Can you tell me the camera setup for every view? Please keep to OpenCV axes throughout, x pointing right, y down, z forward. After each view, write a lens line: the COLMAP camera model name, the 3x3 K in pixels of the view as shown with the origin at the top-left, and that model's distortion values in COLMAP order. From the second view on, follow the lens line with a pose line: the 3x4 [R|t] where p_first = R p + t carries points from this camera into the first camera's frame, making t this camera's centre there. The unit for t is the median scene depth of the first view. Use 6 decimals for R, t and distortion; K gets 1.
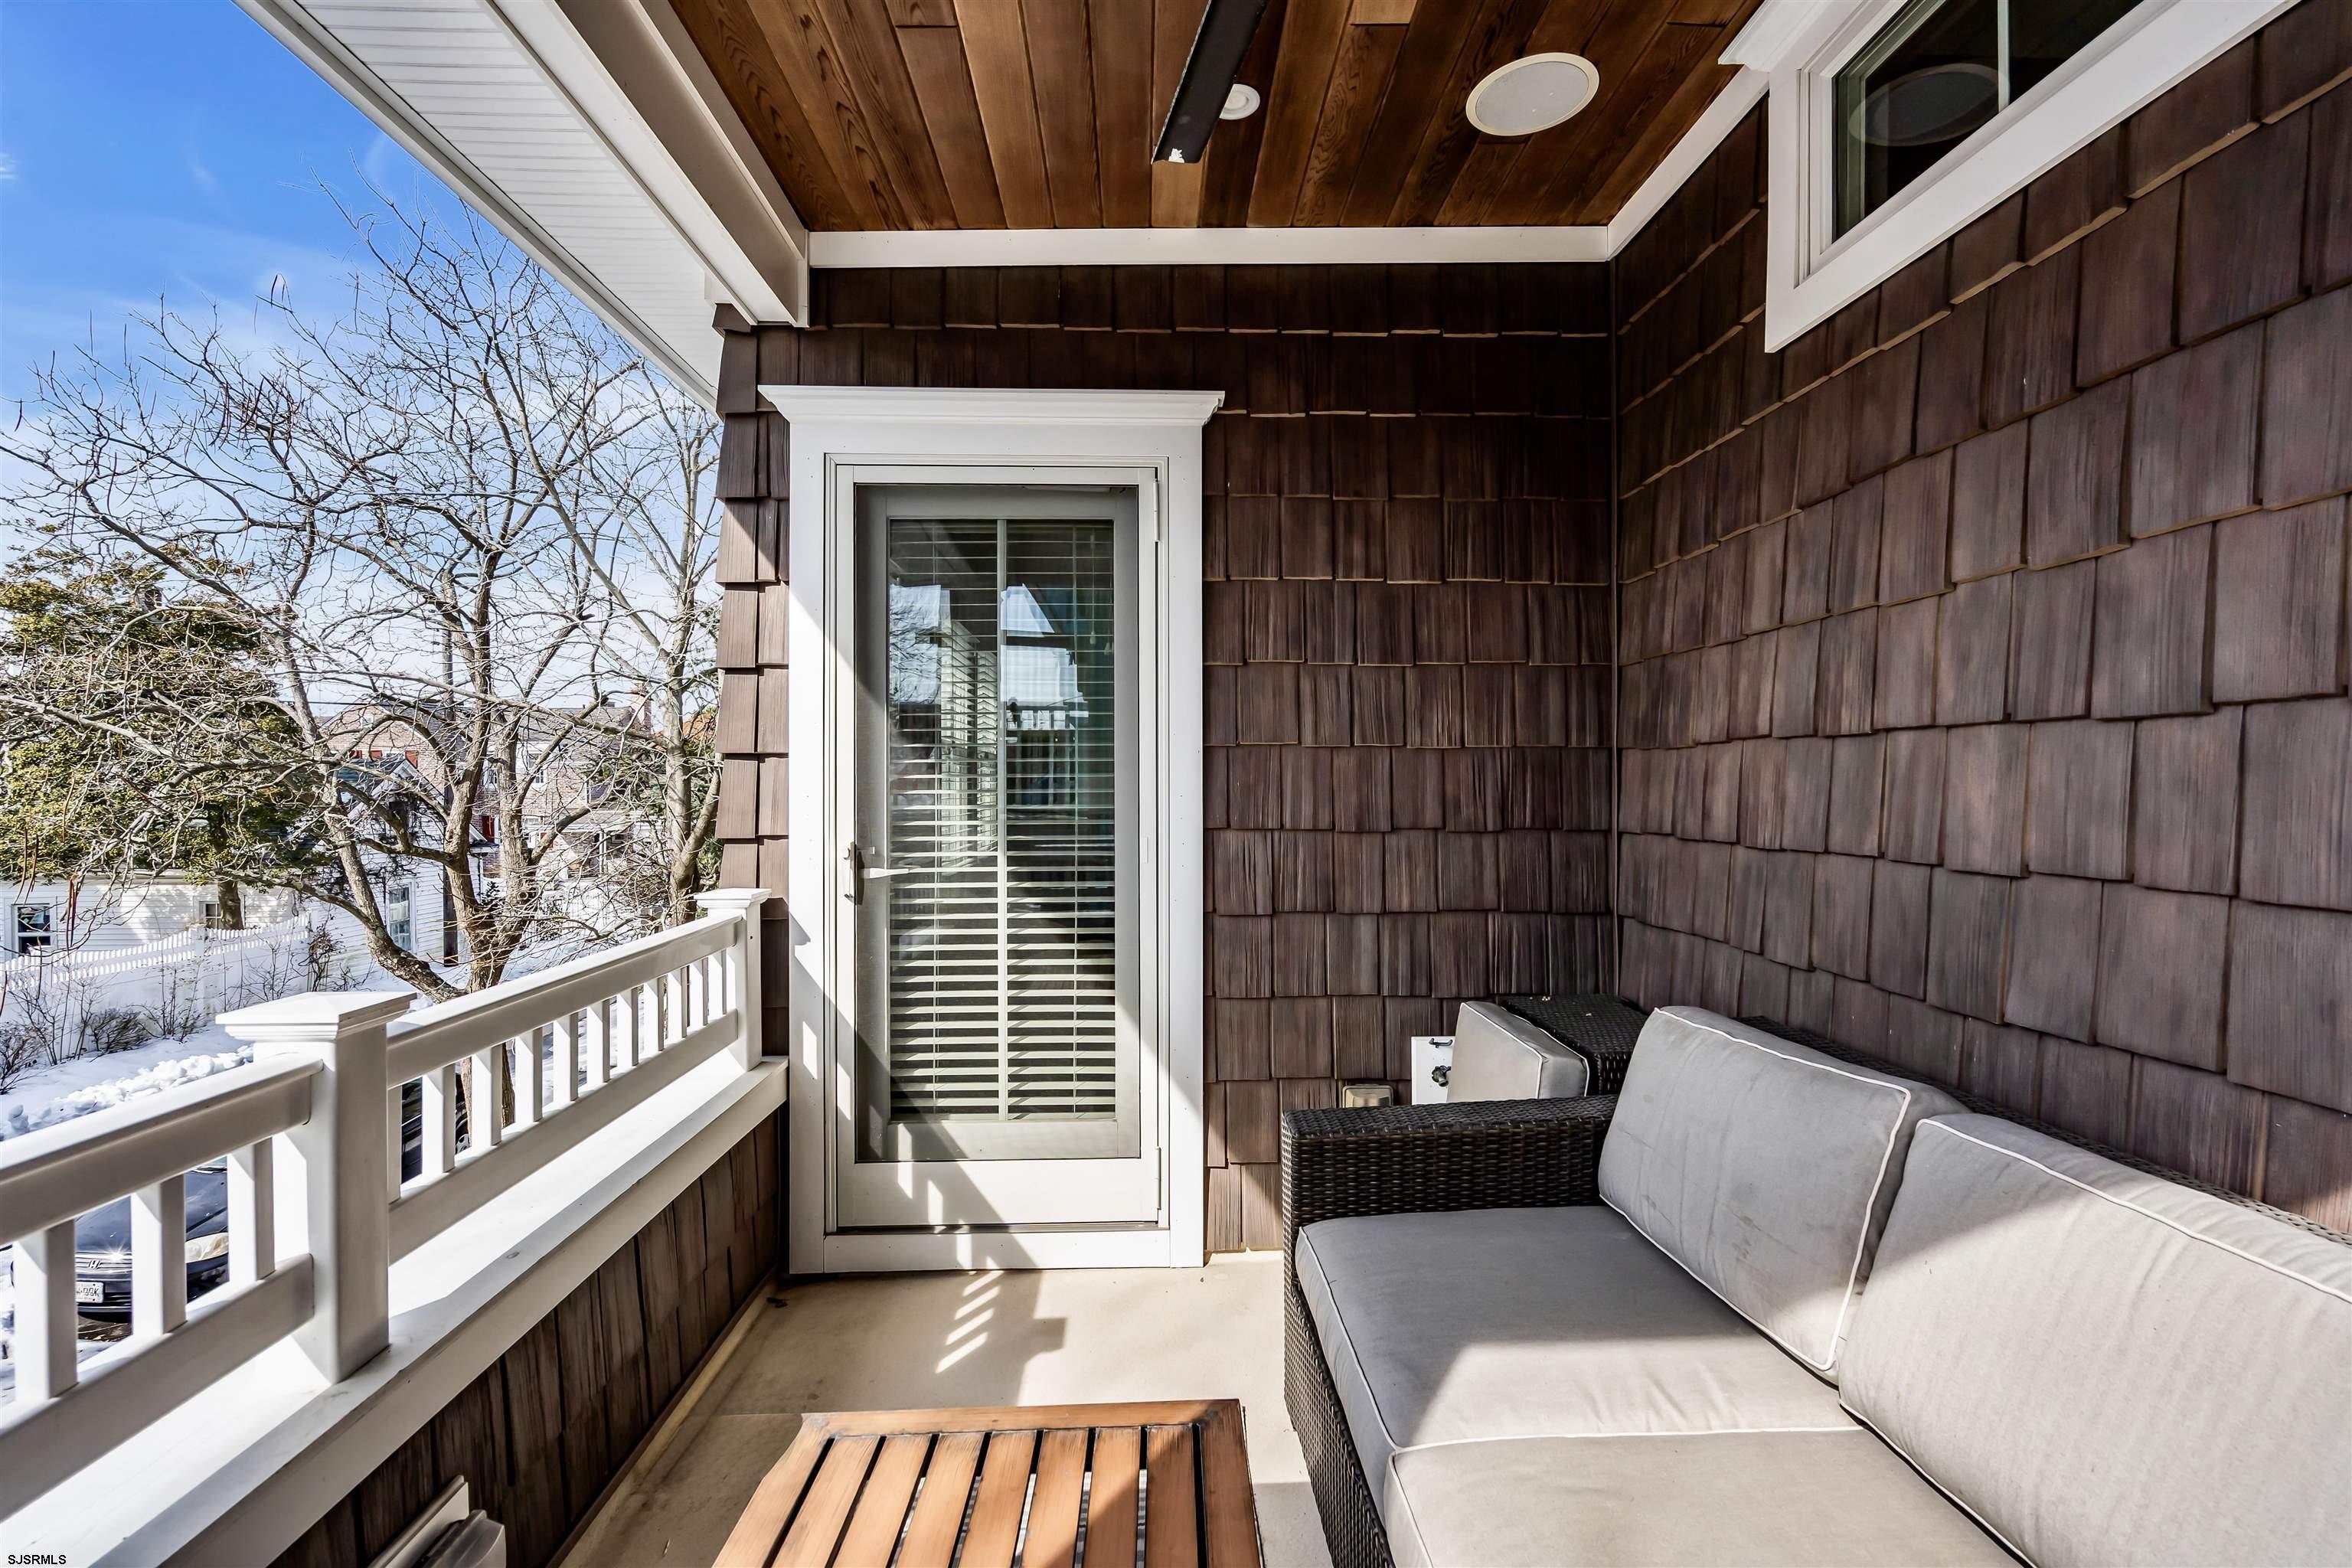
lens RADIAL K [[1050.8, 0, 1184.0], [0, 1050.8, 784.6], [0, 0, 1]] dist [0.001688, 0.000385]
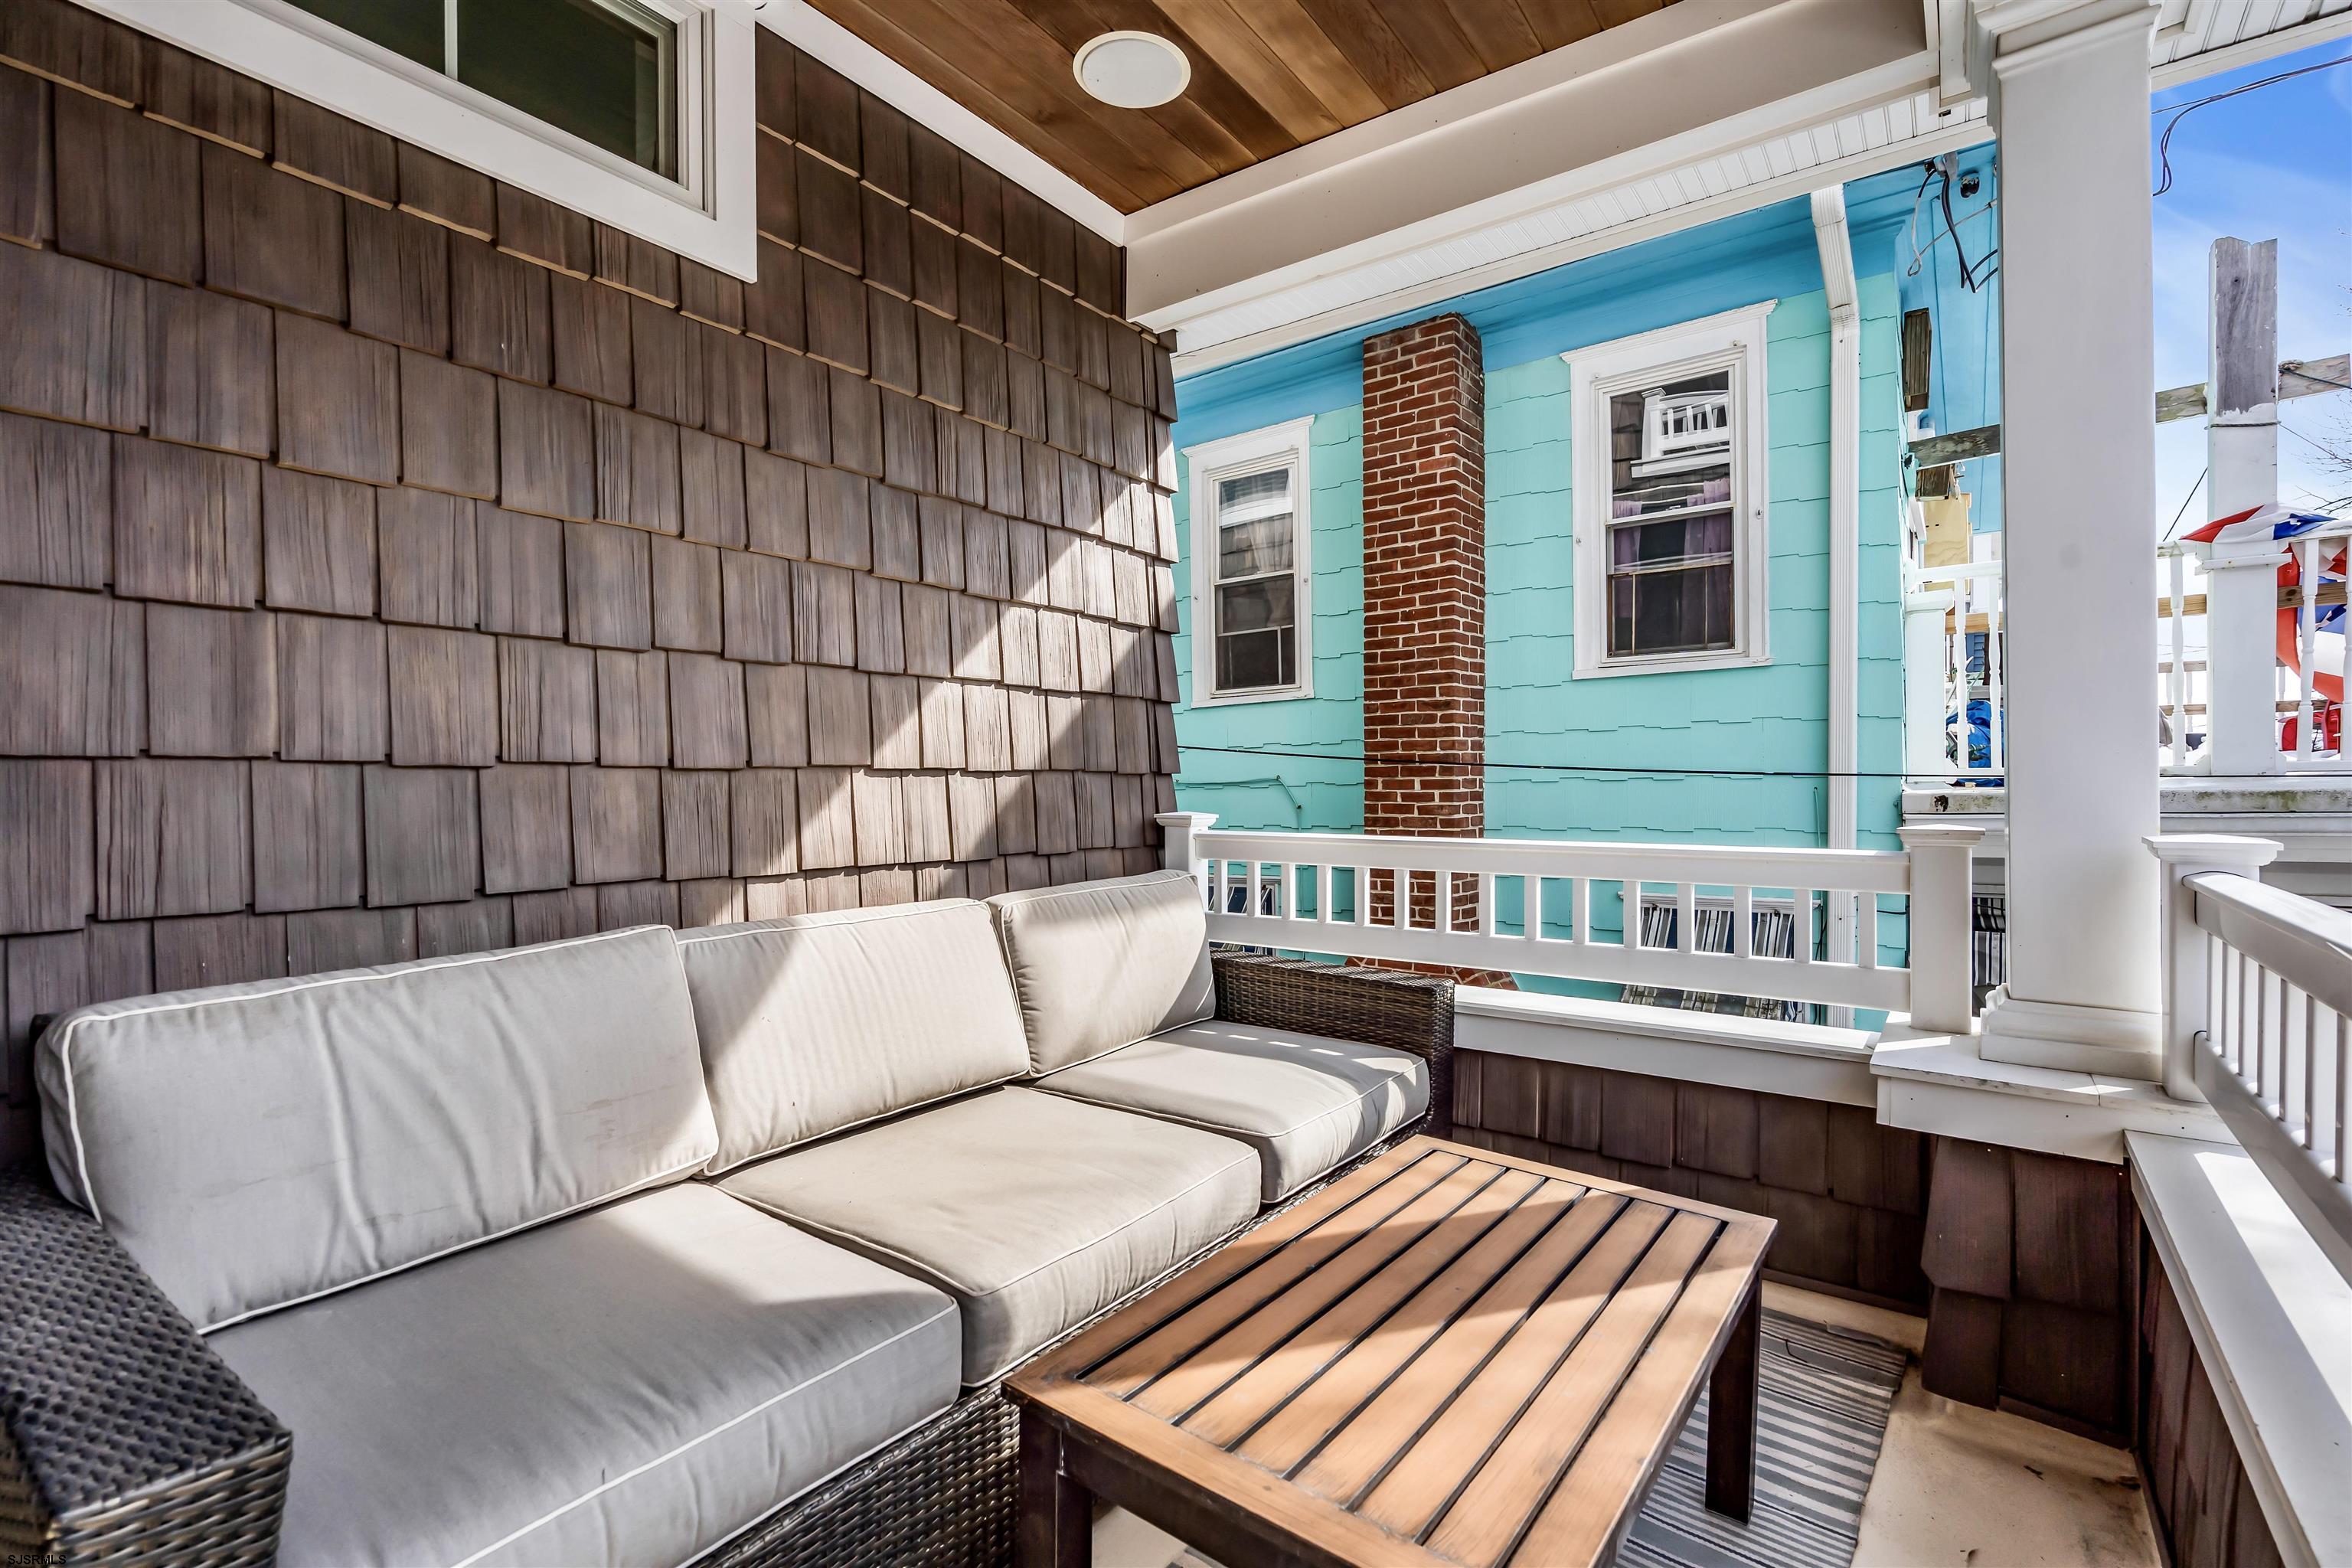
lens RADIAL K [[1050.8, 0, 1177.1], [0, 1050.8, 794.8], [0, 0, 1]] dist [0.001688, 0.000385]
pose [[-0.770394, 0.009092, 0.637504, -0.589749], [0.014382, 0.999892, 0.003120, 0.140645], [-0.637406, 0.011572, -0.770441, 1.587983]]
